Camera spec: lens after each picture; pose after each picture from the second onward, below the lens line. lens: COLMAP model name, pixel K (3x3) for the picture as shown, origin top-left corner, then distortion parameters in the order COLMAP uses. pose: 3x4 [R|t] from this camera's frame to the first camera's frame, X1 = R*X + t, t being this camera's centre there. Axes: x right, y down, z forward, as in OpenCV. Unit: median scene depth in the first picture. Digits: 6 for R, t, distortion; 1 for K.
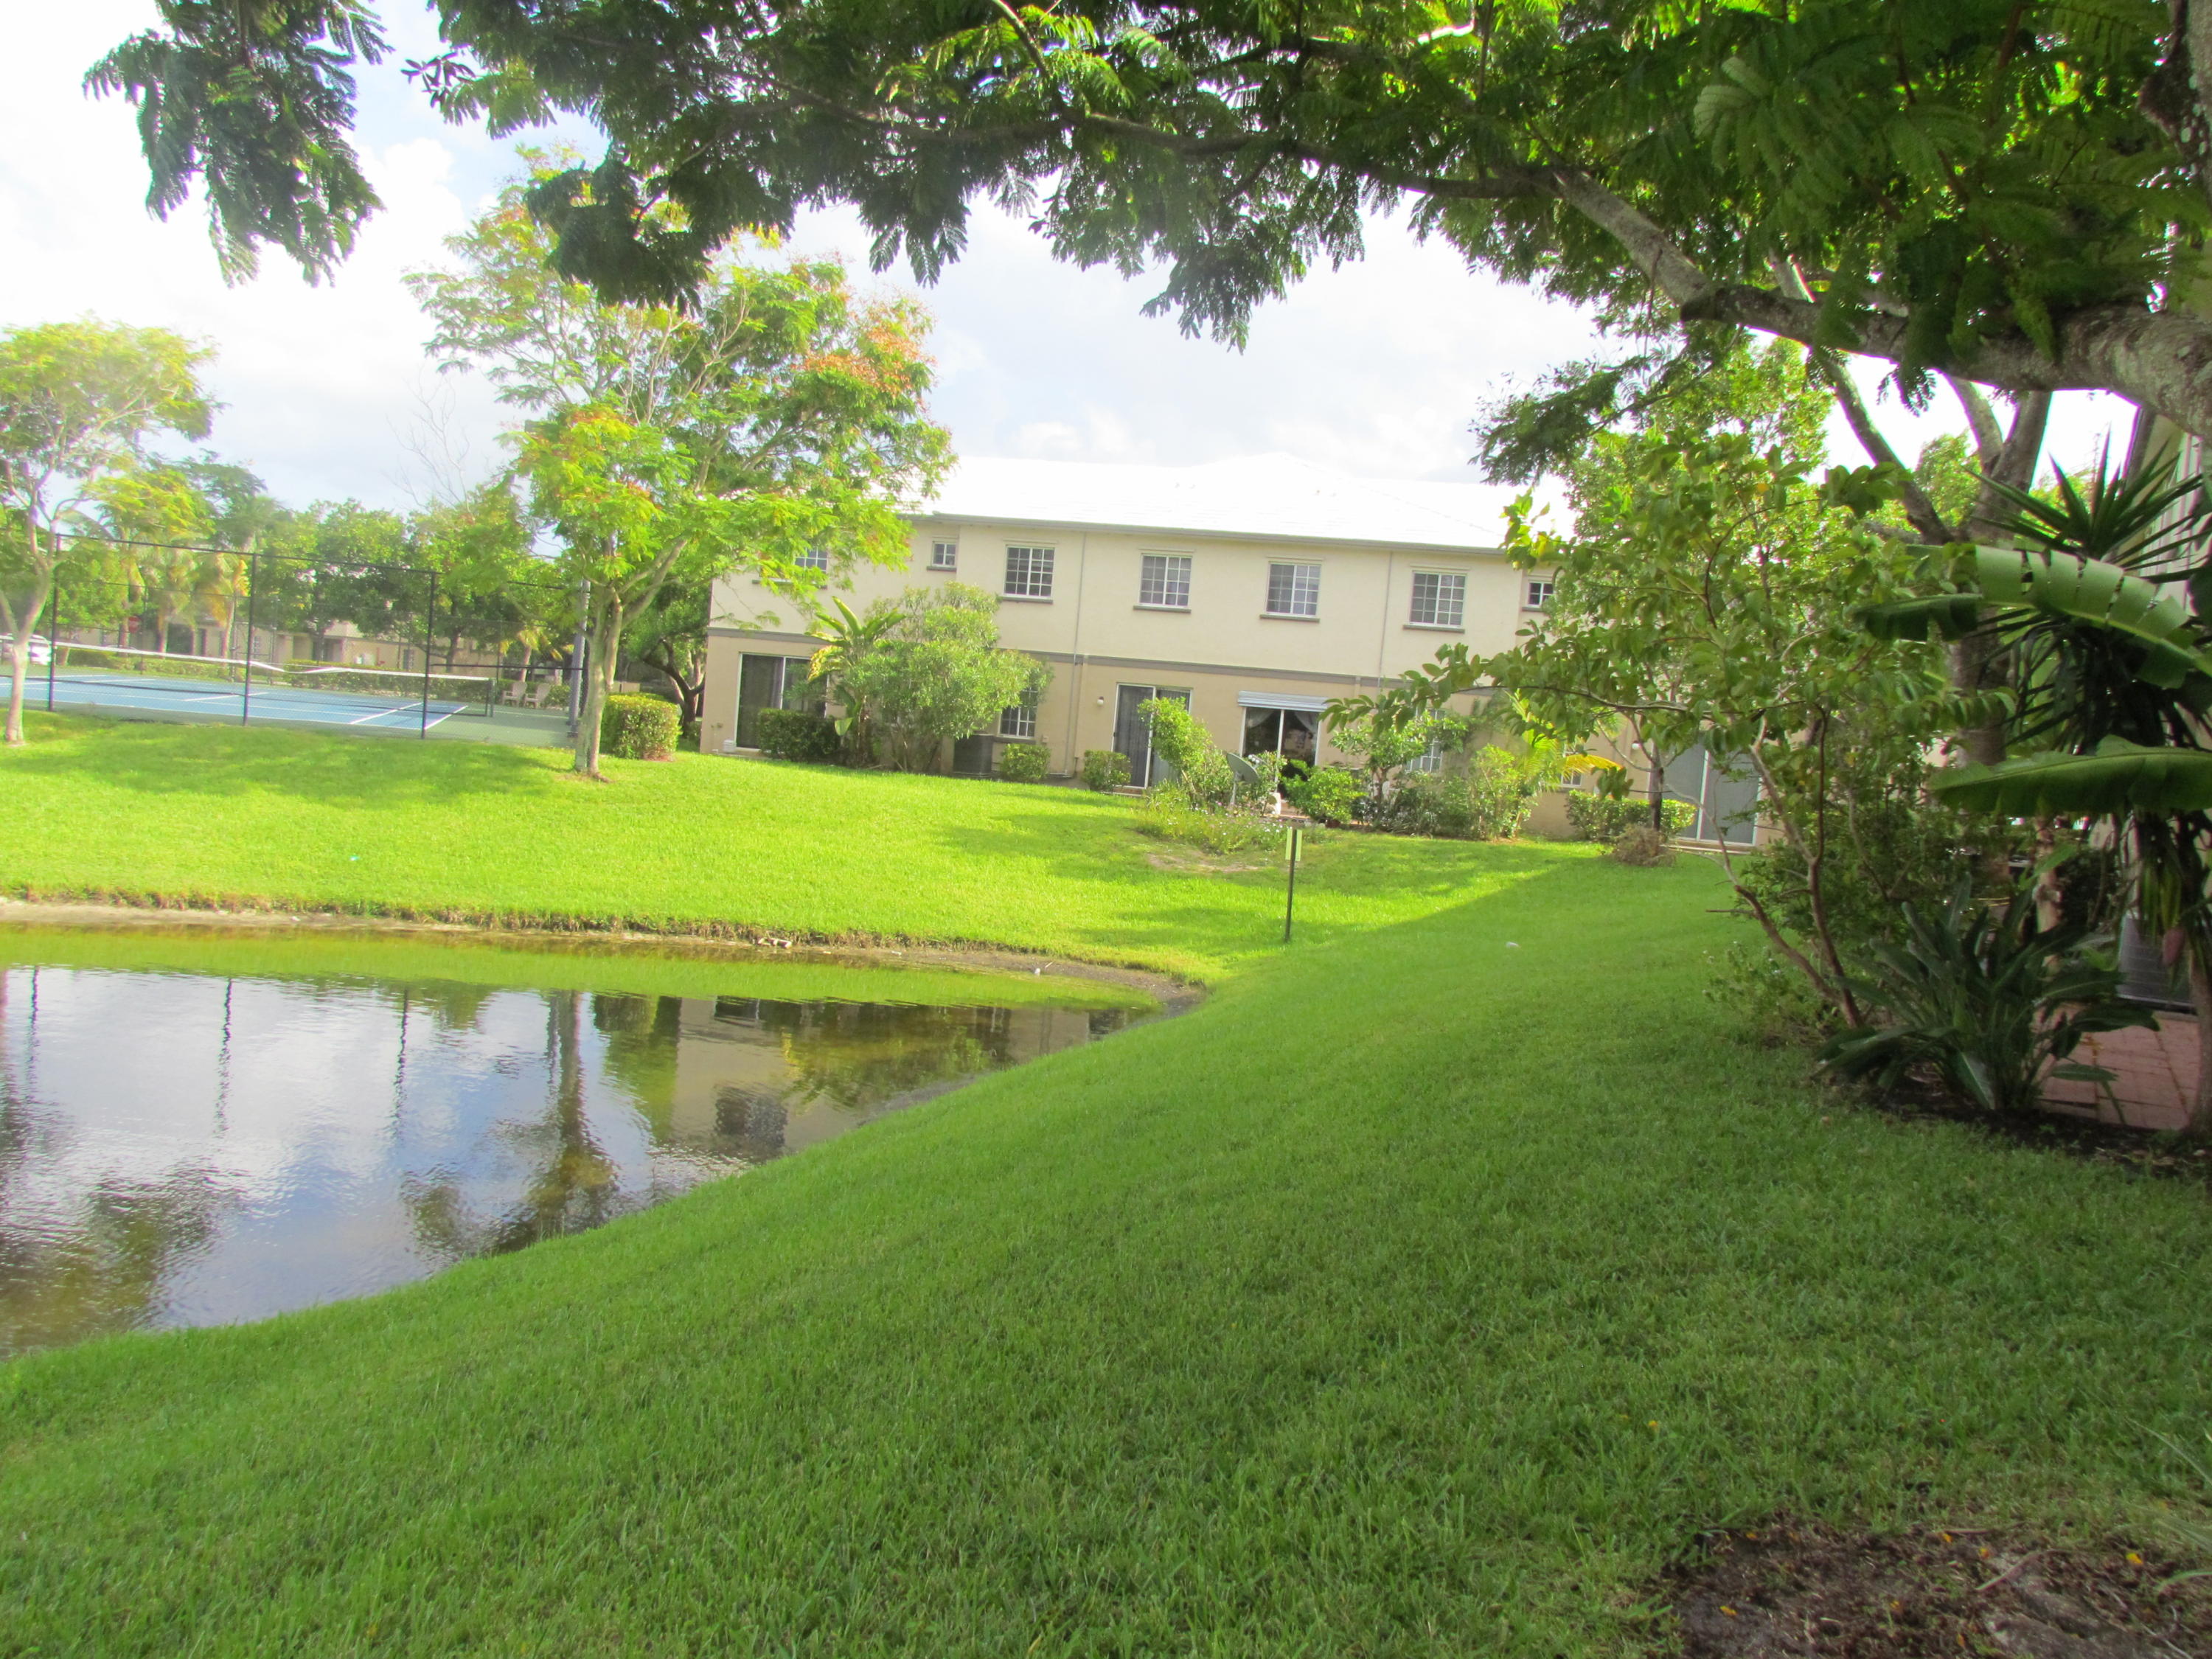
lens RADIAL K [[1713.3, 0, 1112.8], [0, 1713.3, 838.0], [0, 0, 1]] dist [-0.039752, 0.013689]
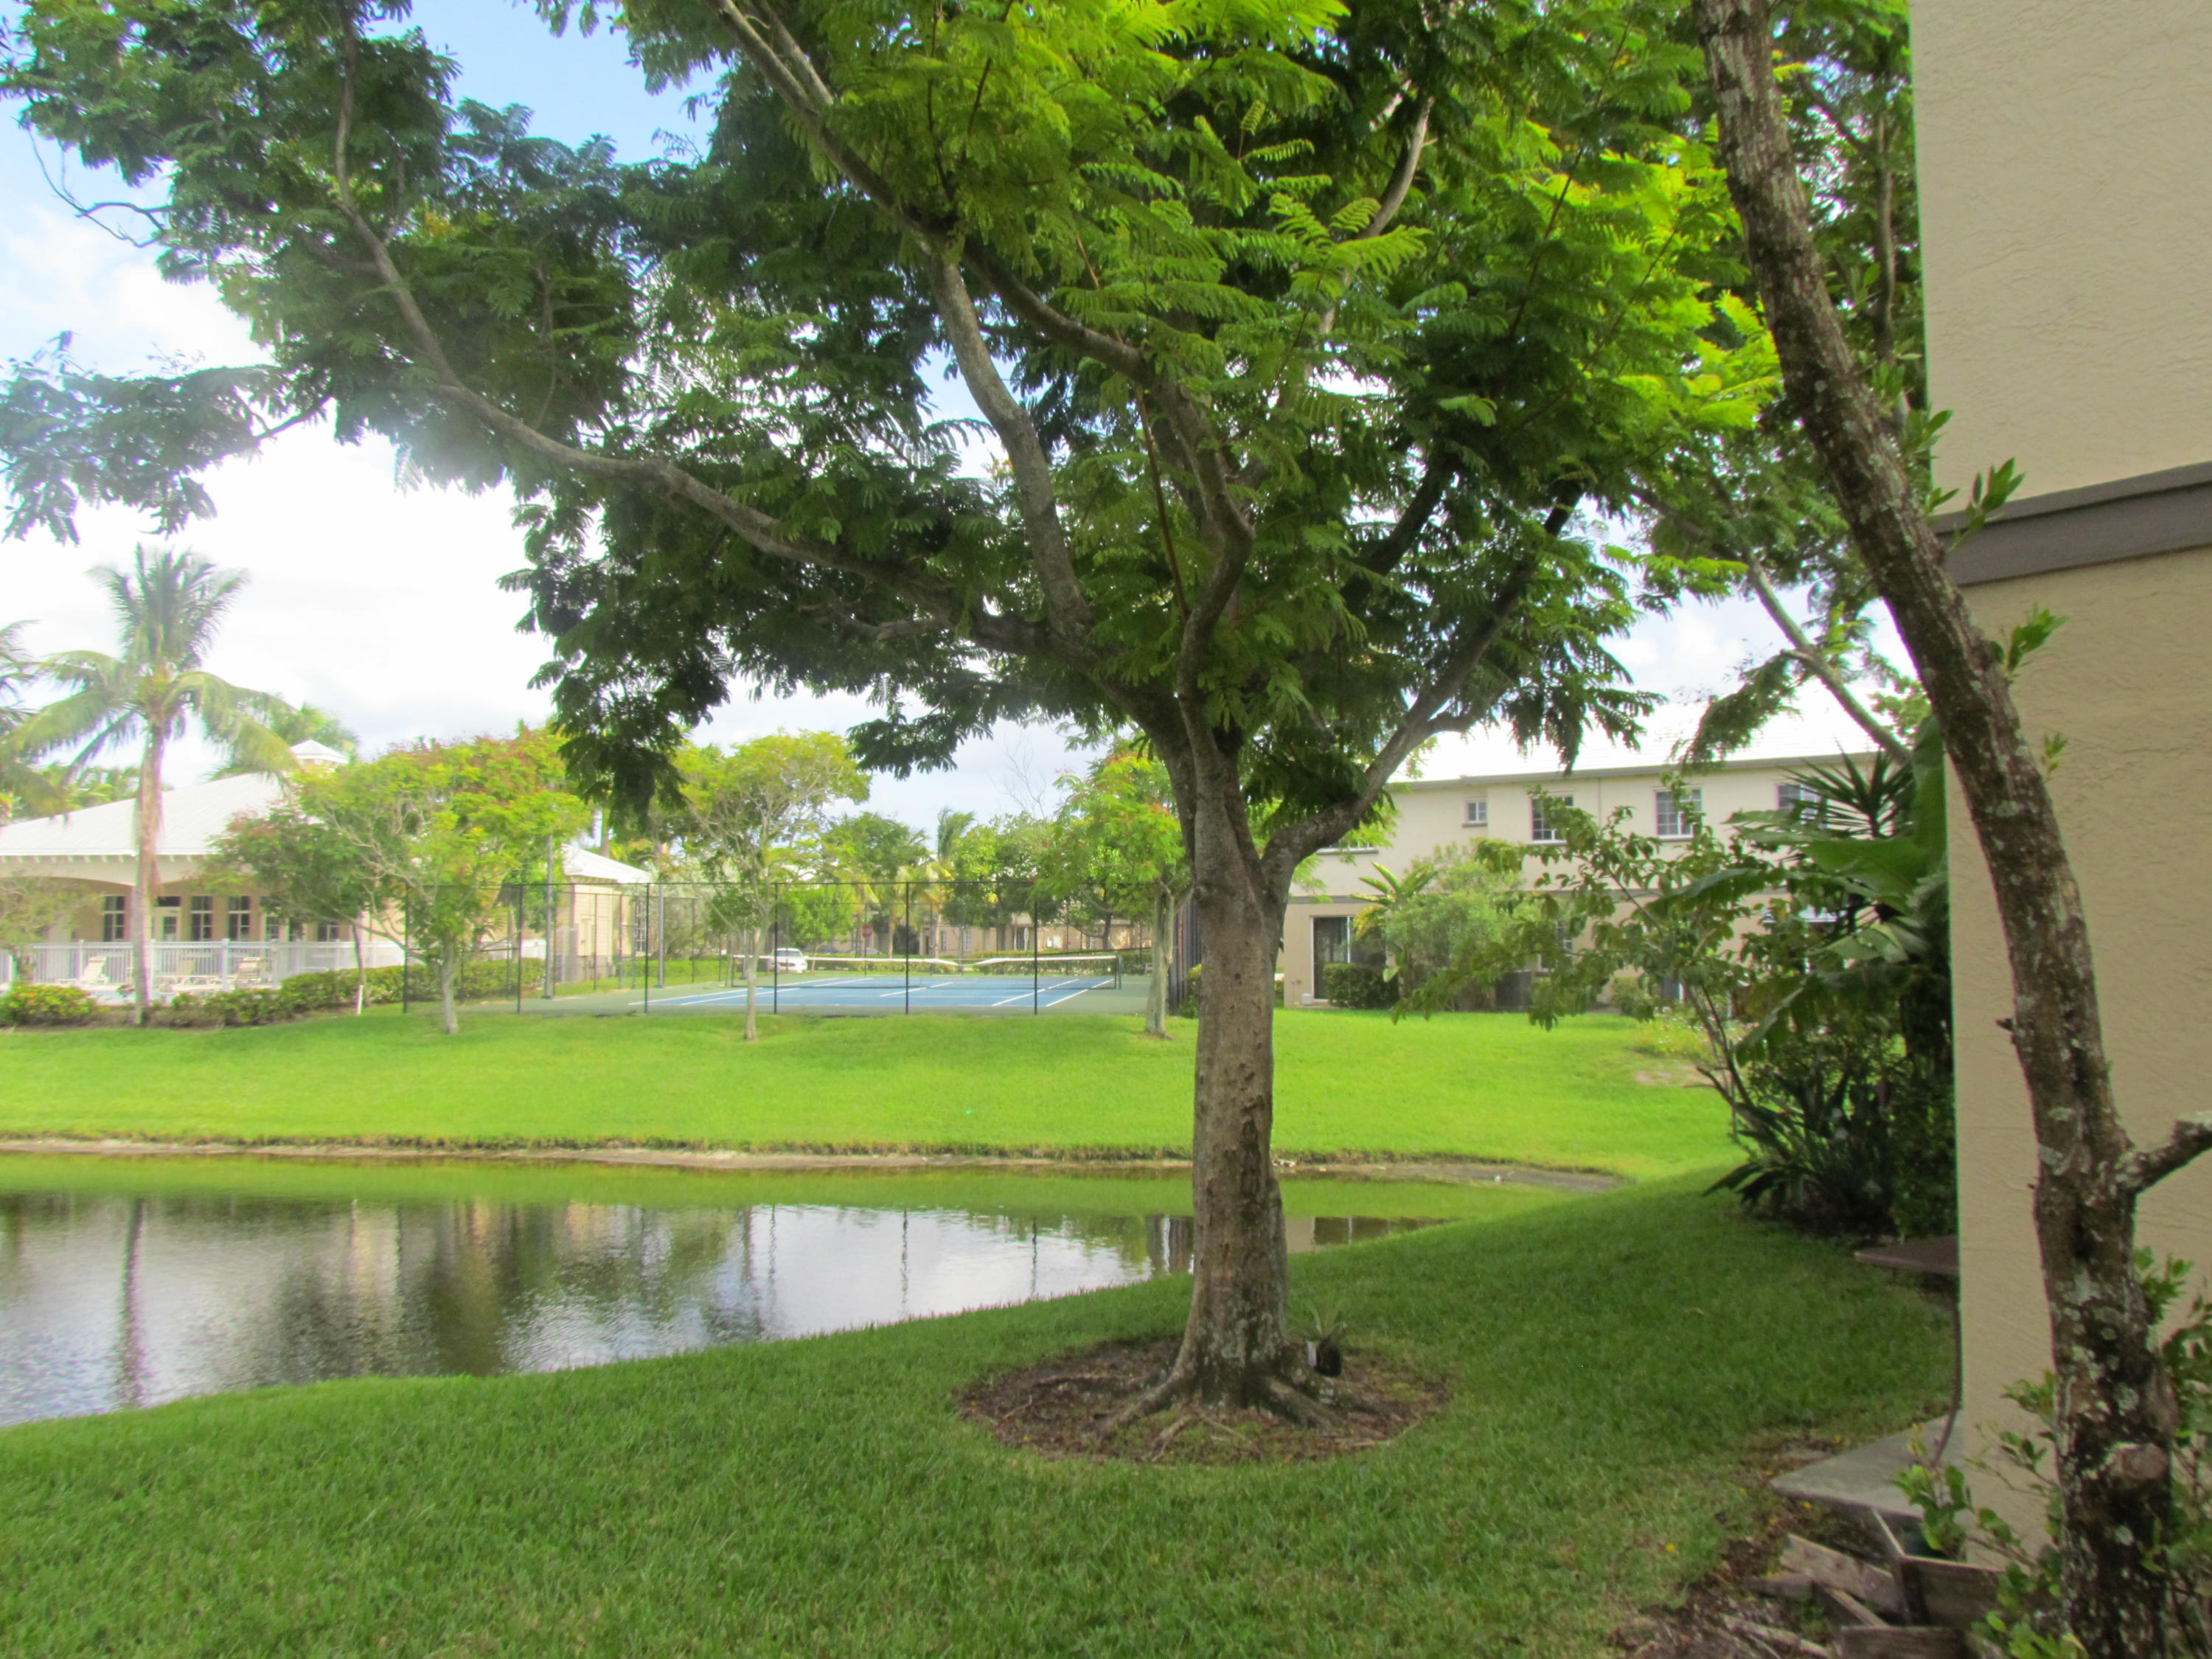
lens RADIAL K [[1713.3, 0, 1112.8], [0, 1713.3, 838.0], [0, 0, 1]] dist [-0.039752, 0.013689]
pose [[0.917850, -0.112364, -0.380691, 0.178348], [0.058077, 0.986790, -0.151234, 0.009766], [0.392656, 0.116701, 0.912251, -0.179010]]
